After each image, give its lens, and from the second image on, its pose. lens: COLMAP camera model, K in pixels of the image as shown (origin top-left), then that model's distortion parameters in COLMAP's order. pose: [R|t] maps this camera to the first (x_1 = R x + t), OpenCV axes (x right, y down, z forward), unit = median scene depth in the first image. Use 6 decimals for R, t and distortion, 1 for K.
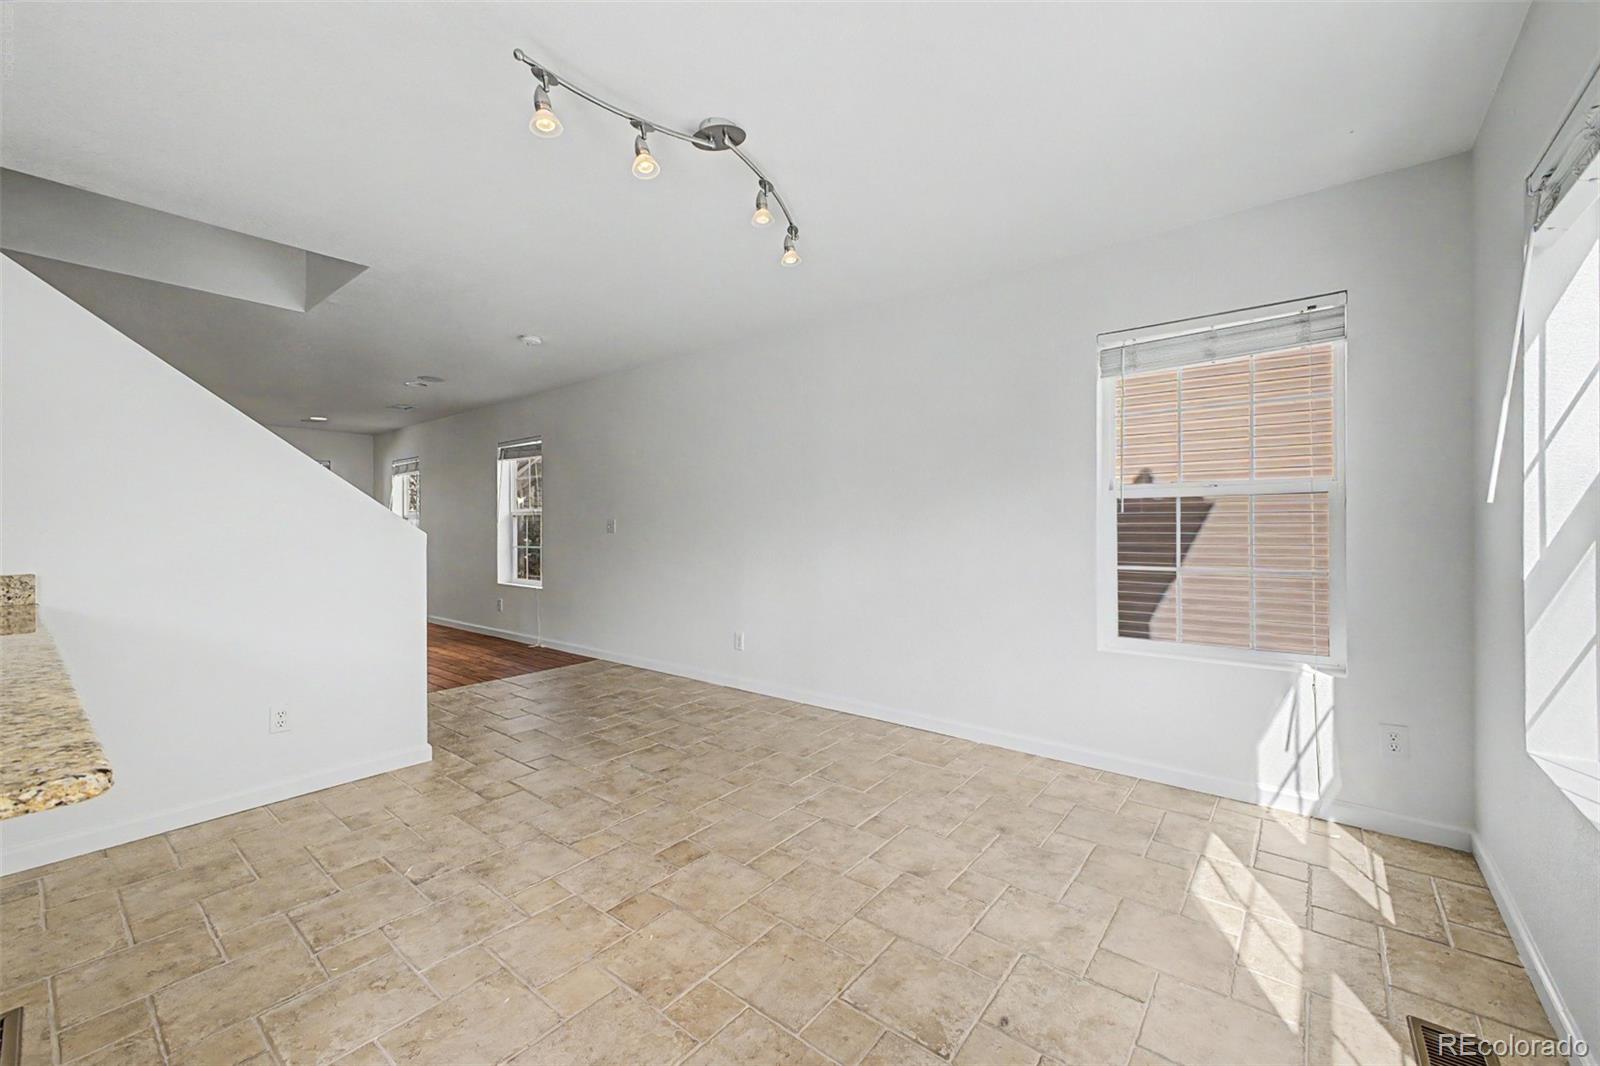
lens RADIAL K [[634.9, 0, 795.3], [0, 634.9, 526.9], [0, 0, 1]] dist [0.015845, -0.000499]
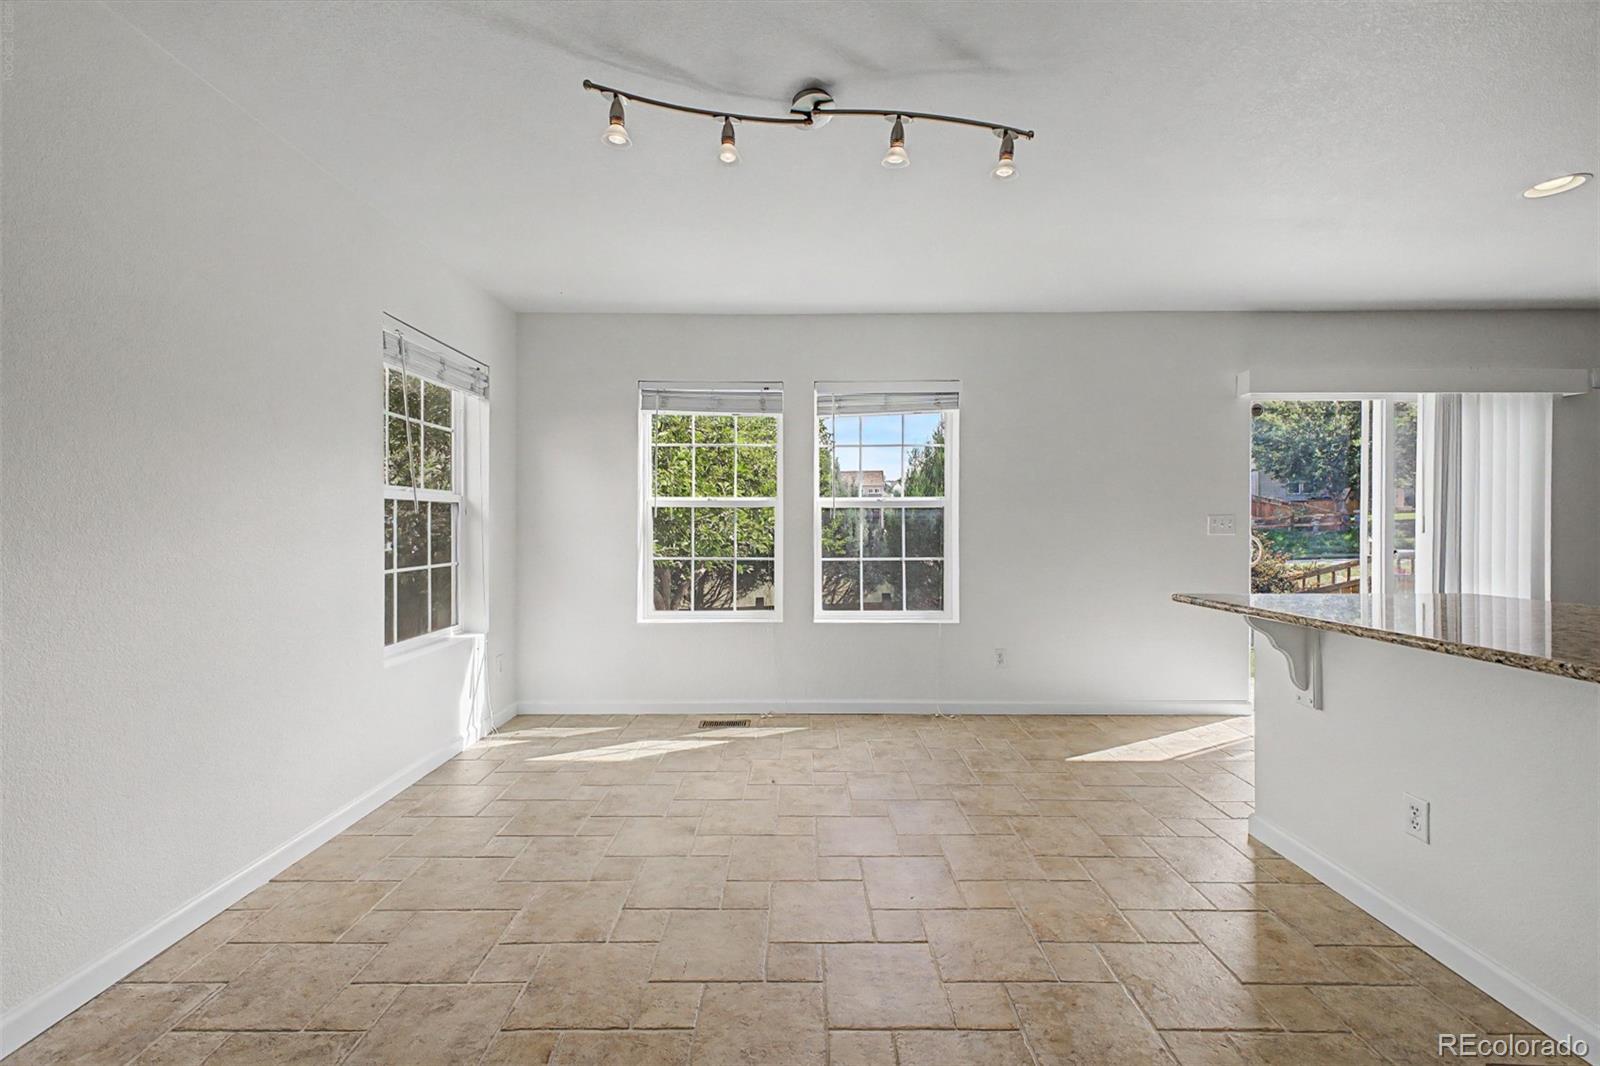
lens RADIAL K [[634.9, 0, 805.4], [0, 634.9, 530.9], [0, 0, 1]] dist [0.015845, -0.000499]
pose [[-0.642482, -0.003012, 0.766295, -0.786138], [0.000758, 0.999989, 0.004566, -0.001836], [-0.766300, 0.003514, -0.642473, 1.517369]]
